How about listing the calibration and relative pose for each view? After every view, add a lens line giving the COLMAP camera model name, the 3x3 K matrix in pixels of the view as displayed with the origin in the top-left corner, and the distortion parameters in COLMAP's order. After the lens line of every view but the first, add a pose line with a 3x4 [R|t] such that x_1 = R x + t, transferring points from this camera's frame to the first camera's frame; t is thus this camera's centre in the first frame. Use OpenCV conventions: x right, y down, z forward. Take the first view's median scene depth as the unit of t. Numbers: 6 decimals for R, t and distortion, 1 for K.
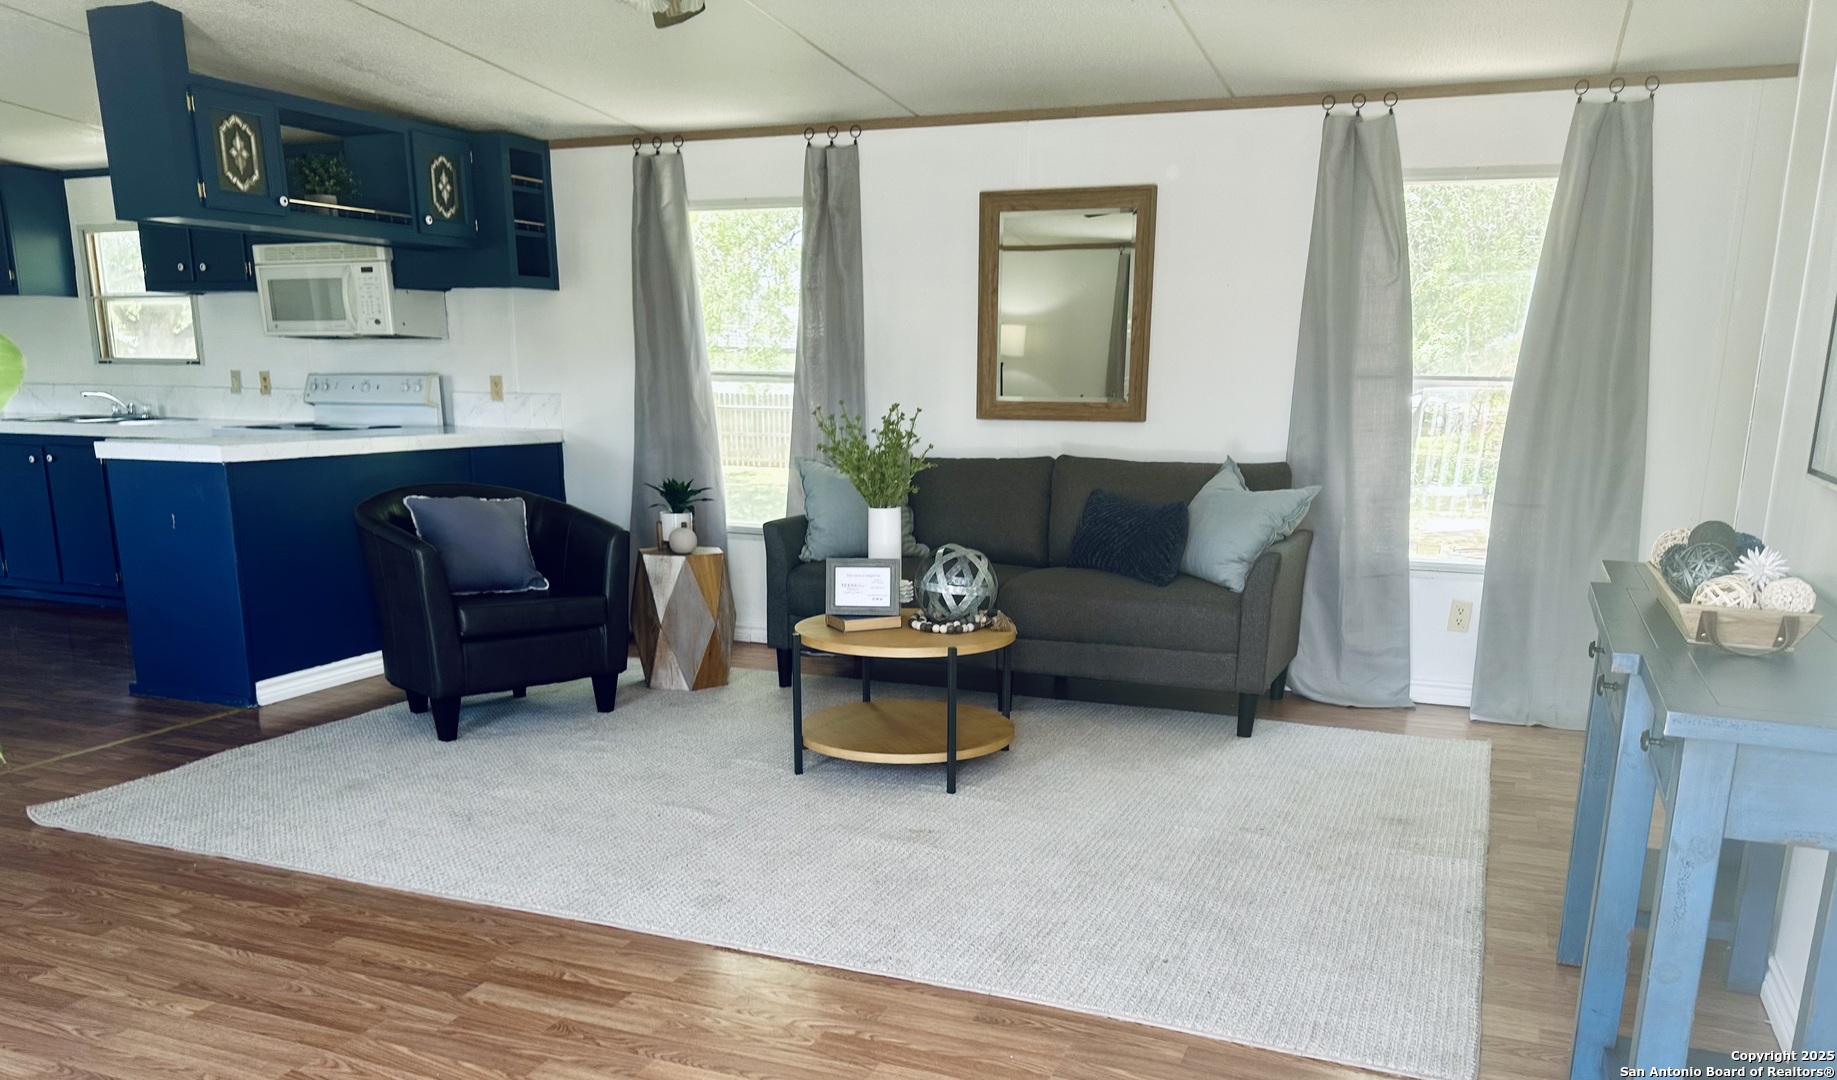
lens RADIAL K [[1388.1, 0, 959.2], [0, 1388.1, 705.8], [0, 0, 1]] dist [0.073043, -0.083484]
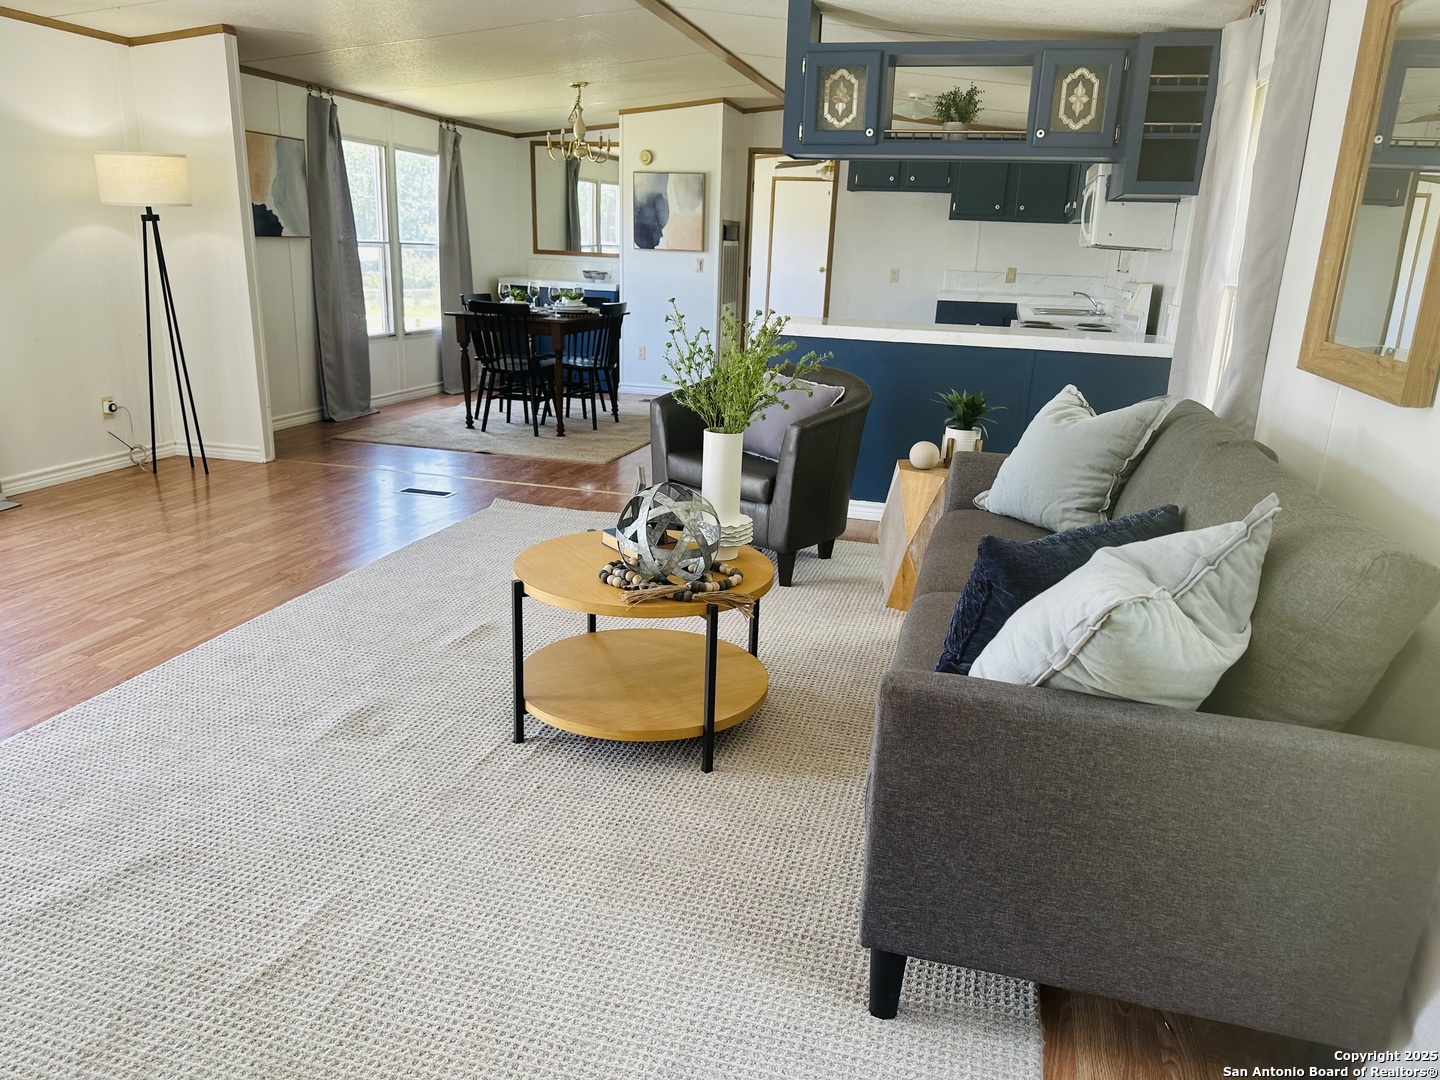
lens RADIAL K [[1018.3, 0, 720.0], [0, 1018.3, 540.0], [0, 0, 1]] dist [0.028641, -0.040702]
pose [[0.119111, 0.270946, -0.955197, 0.525369], [-0.271530, 0.934260, 0.231148, -0.212719], [0.955031, 0.231833, 0.184851, 0.882796]]
